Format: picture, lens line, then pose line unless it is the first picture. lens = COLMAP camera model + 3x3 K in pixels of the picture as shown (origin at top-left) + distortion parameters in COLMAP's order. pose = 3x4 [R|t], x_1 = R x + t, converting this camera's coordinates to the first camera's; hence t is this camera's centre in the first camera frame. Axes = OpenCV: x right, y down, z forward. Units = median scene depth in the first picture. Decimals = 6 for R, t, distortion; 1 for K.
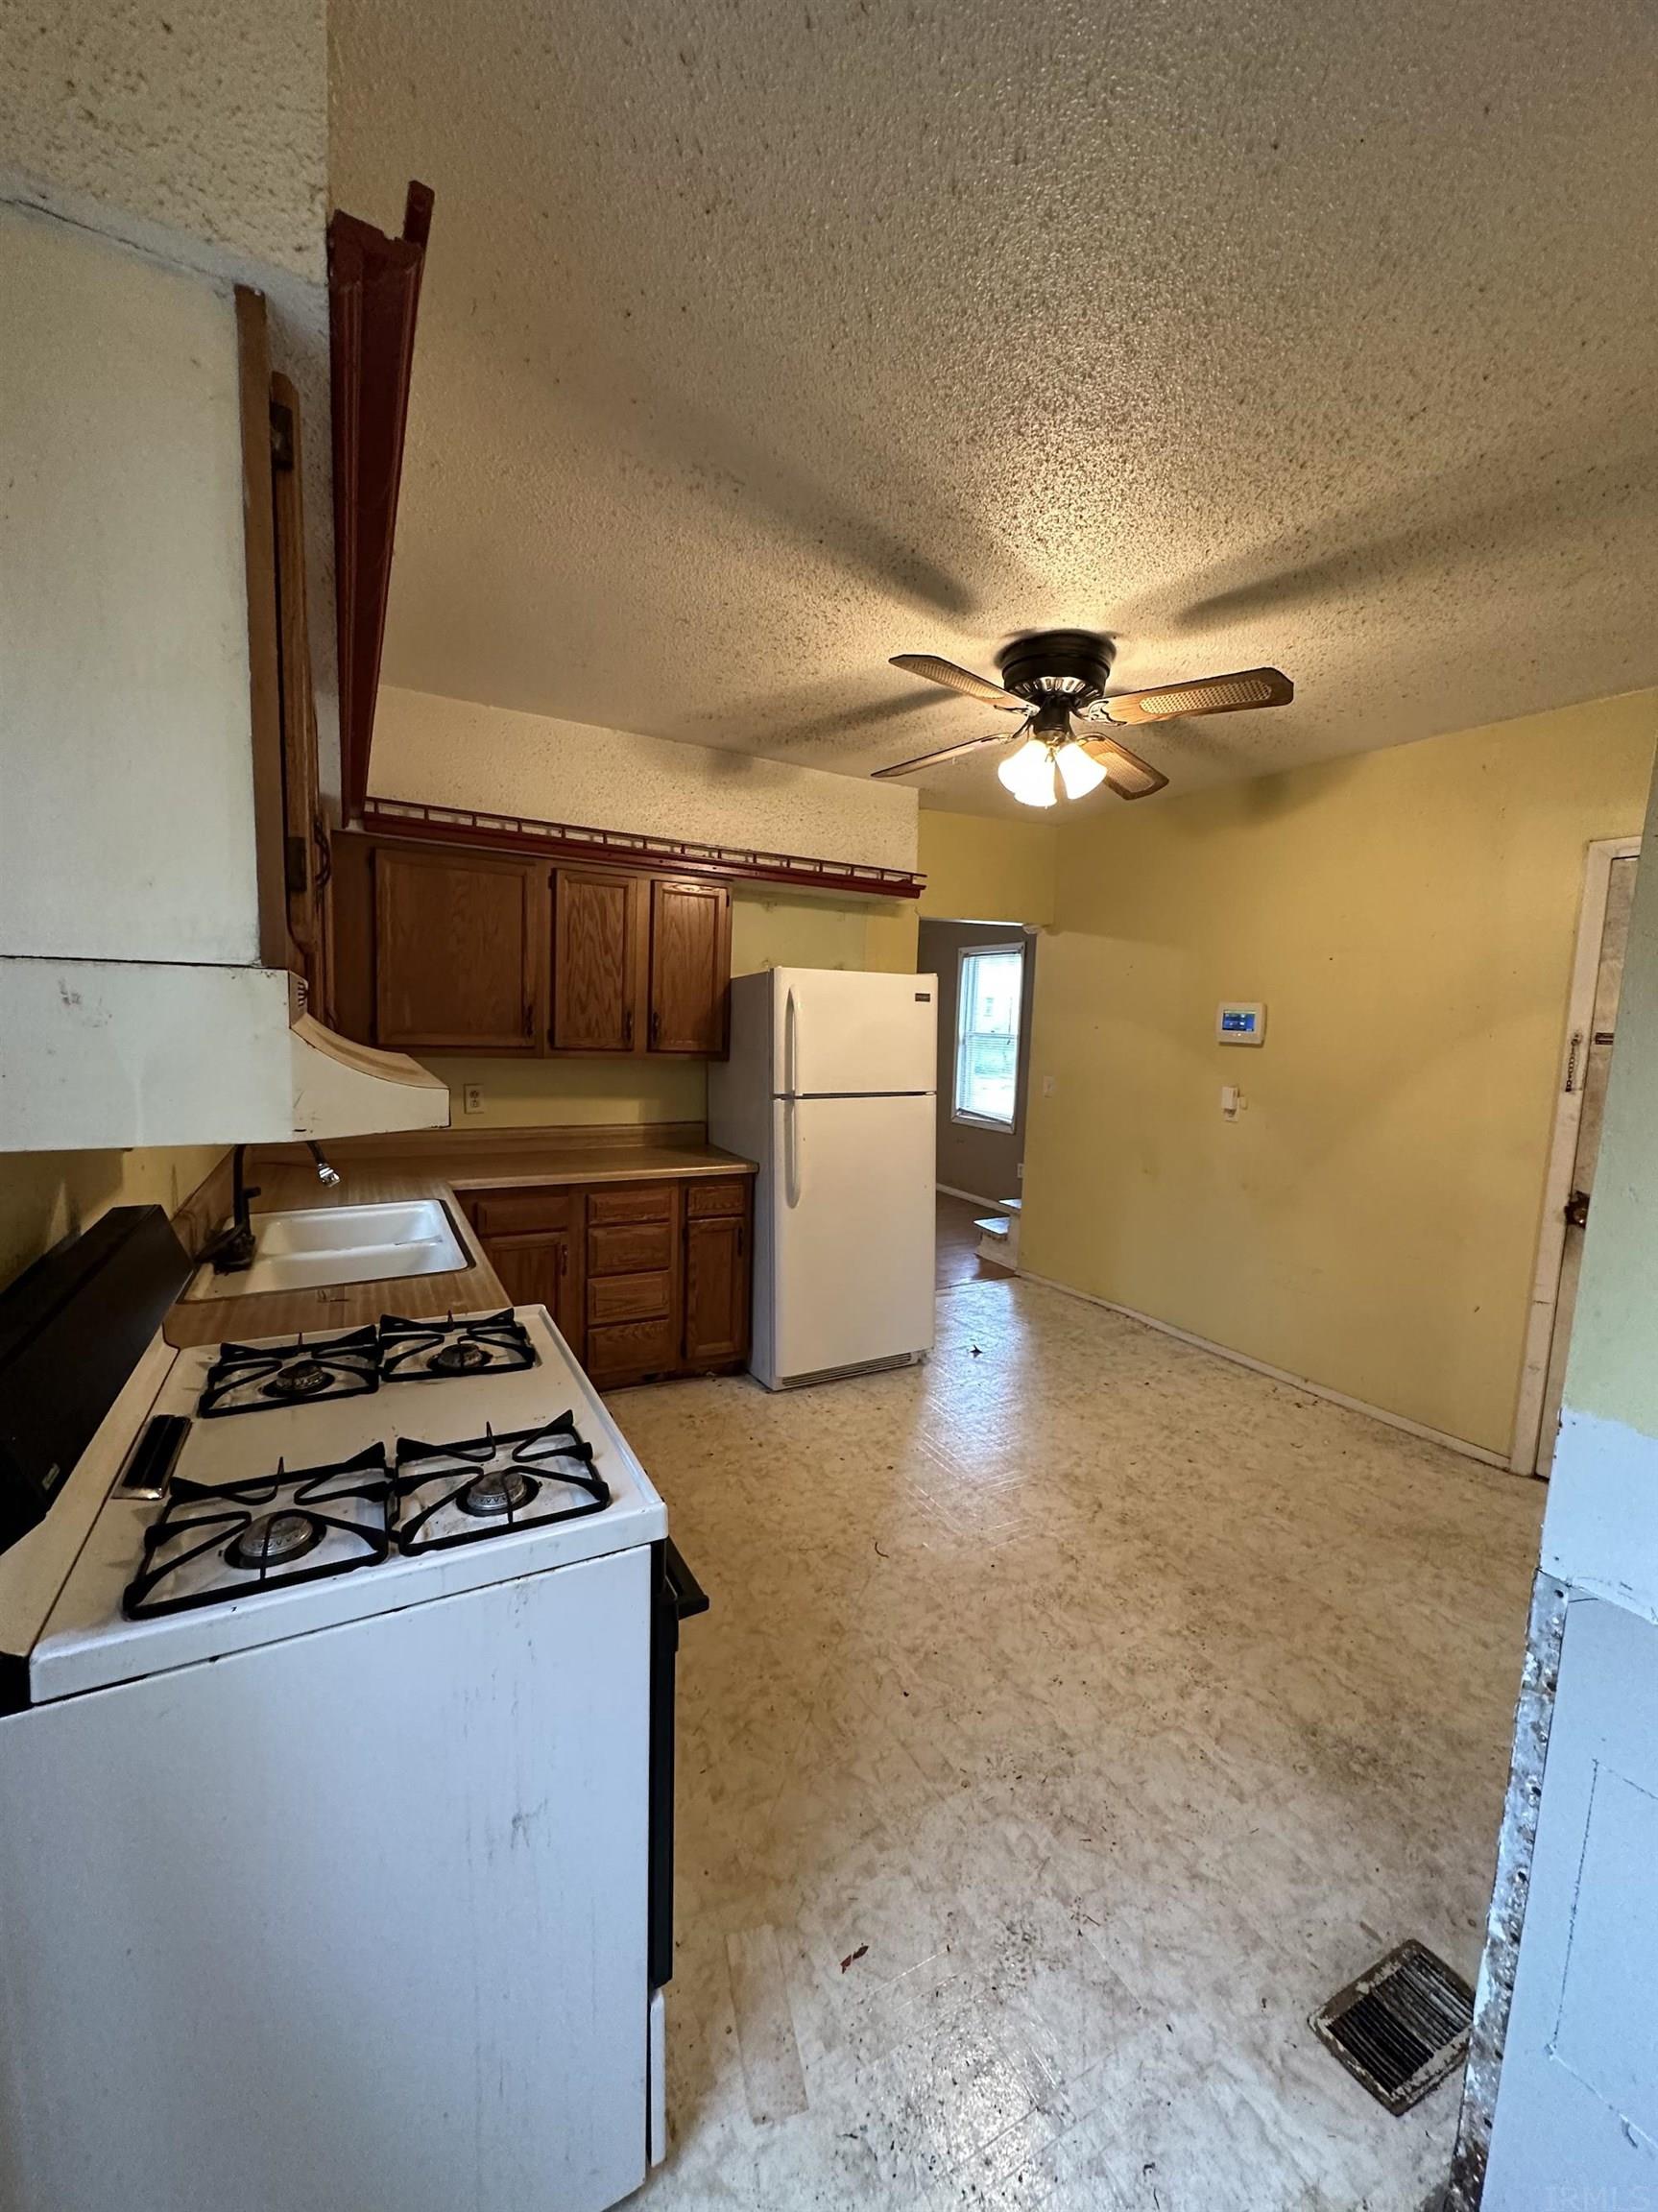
lens RADIAL K [[879.3, 0, 829.0], [0, 879.3, 1106.0], [0, 0, 1]] dist [0.001573, -0.000007]
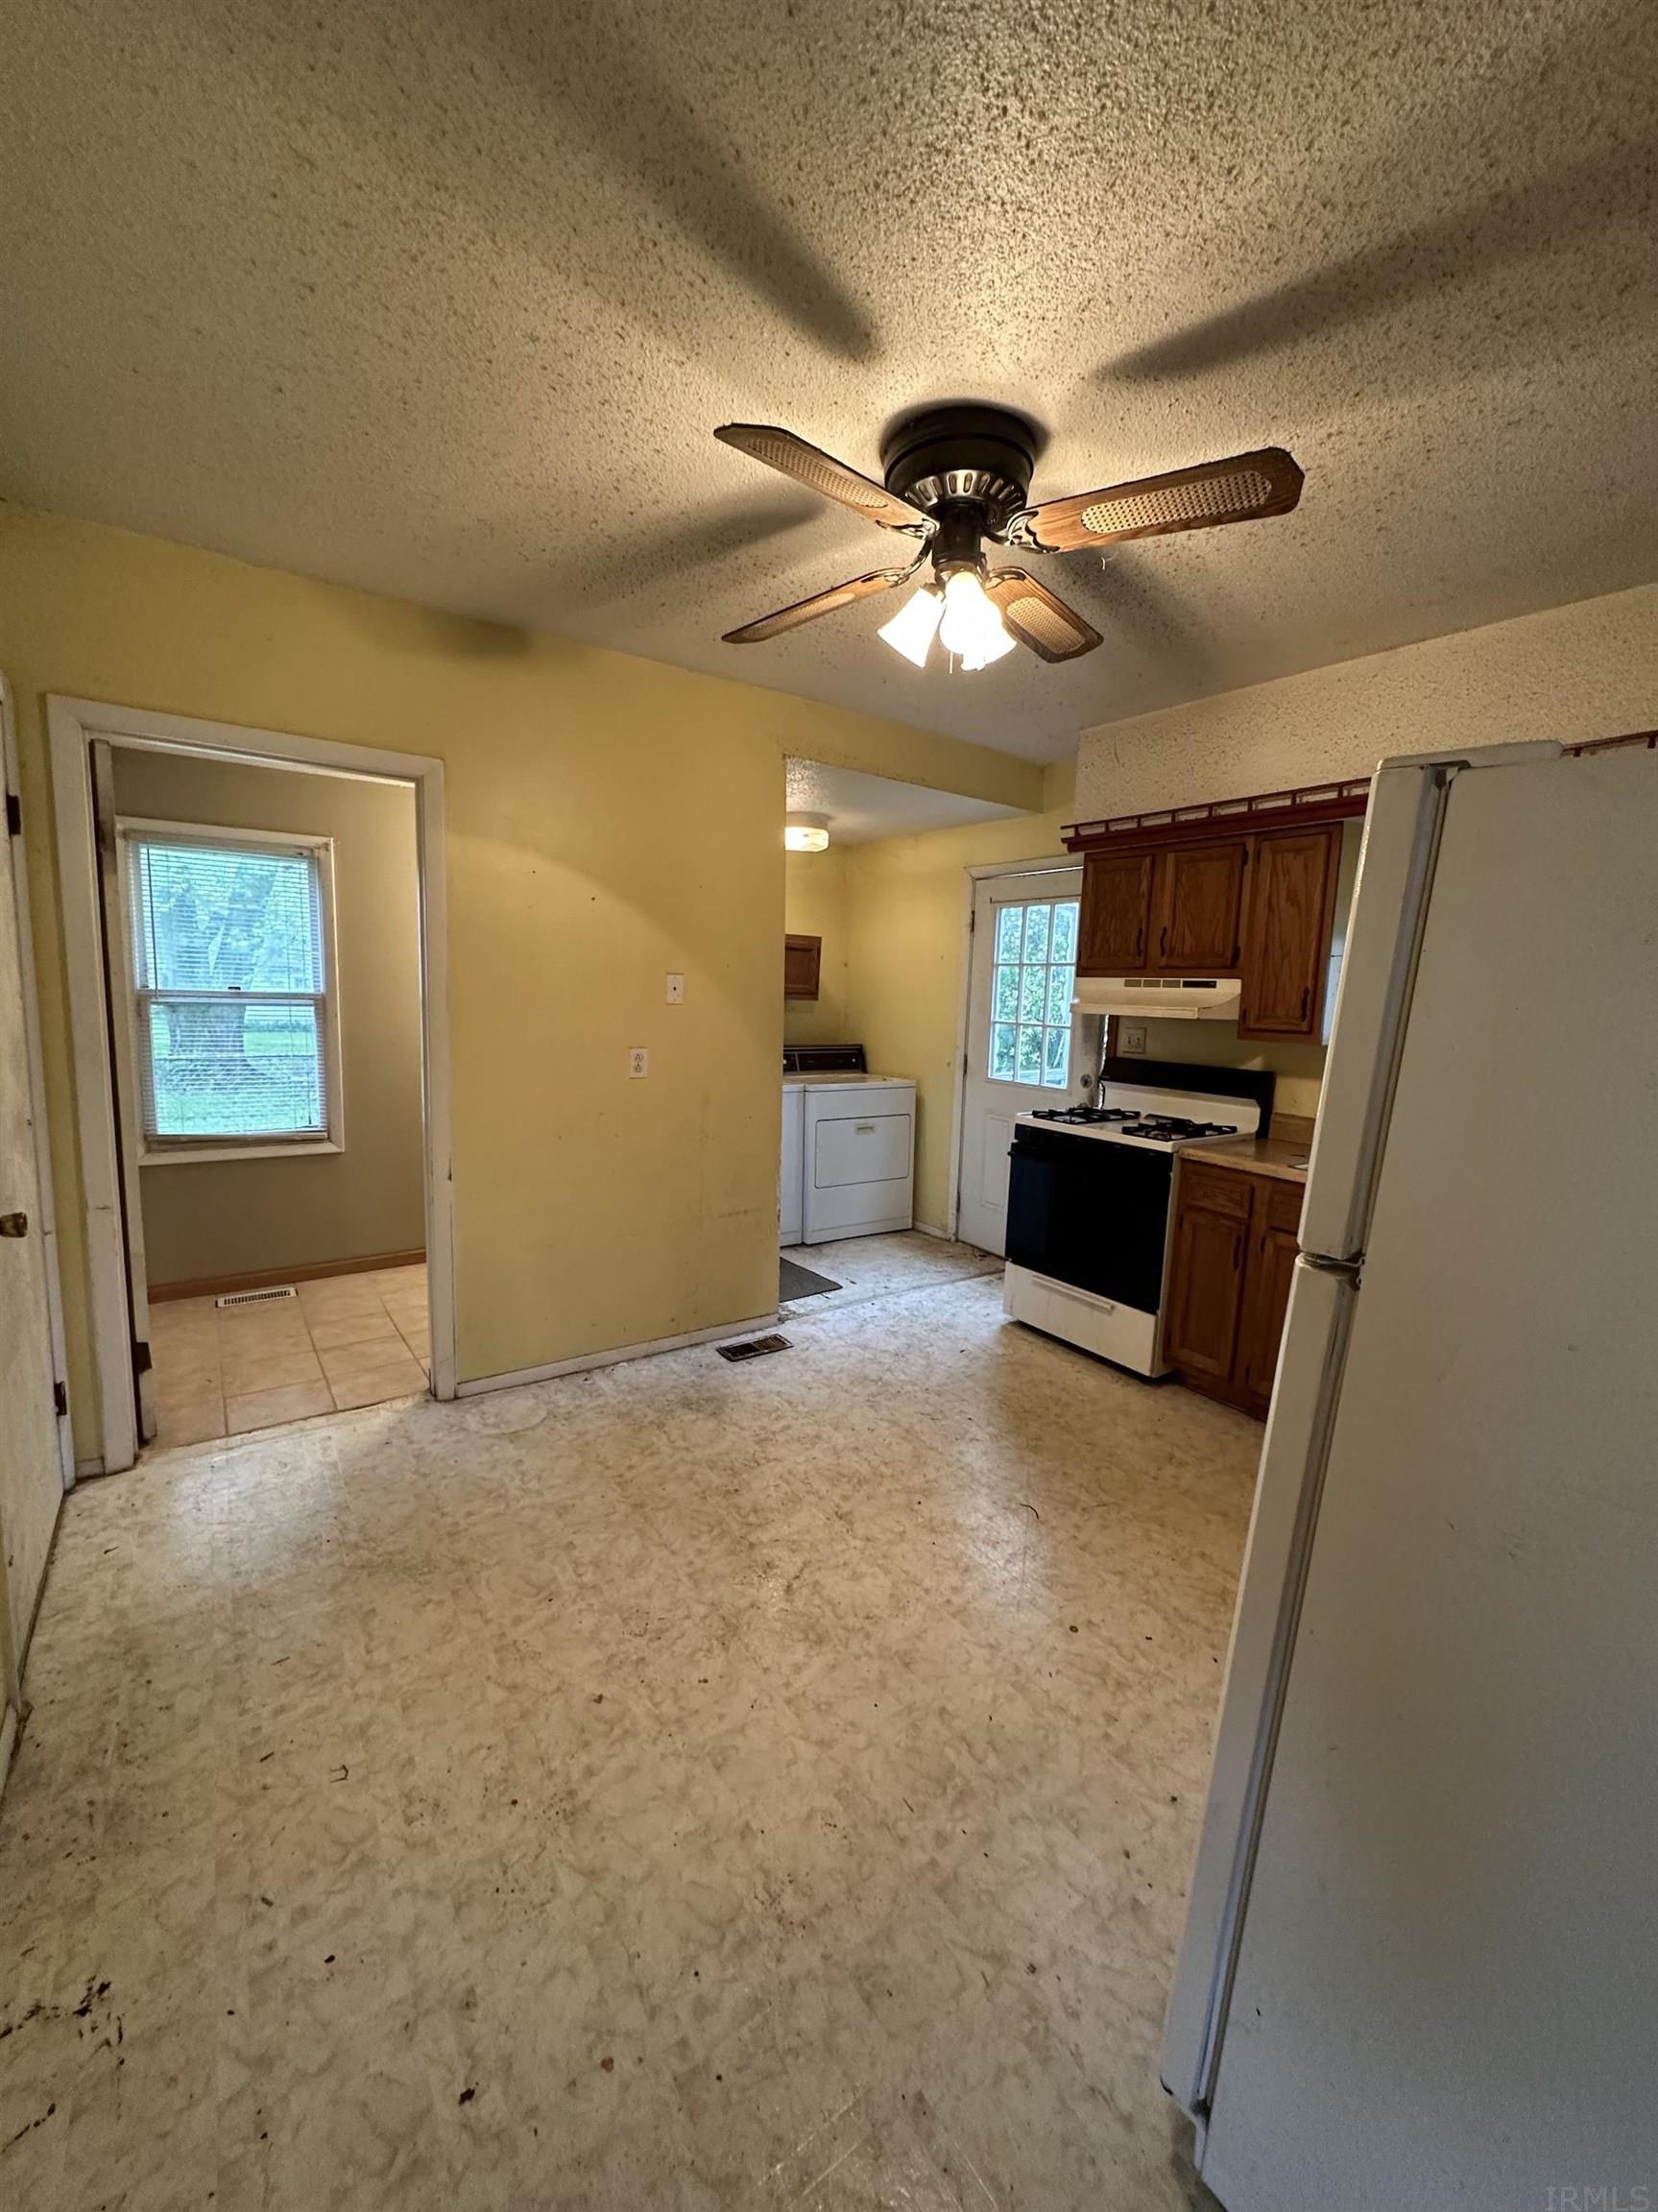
lens RADIAL K [[879.3, 0, 829.0], [0, 879.3, 1106.0], [0, 0, 1]] dist [0.001573, -0.000007]
pose [[-0.990773, -0.051853, -0.125223, 0.461920], [-0.079415, 0.970806, 0.226339, -0.162256], [0.109831, 0.234195, -0.965966, 1.949290]]
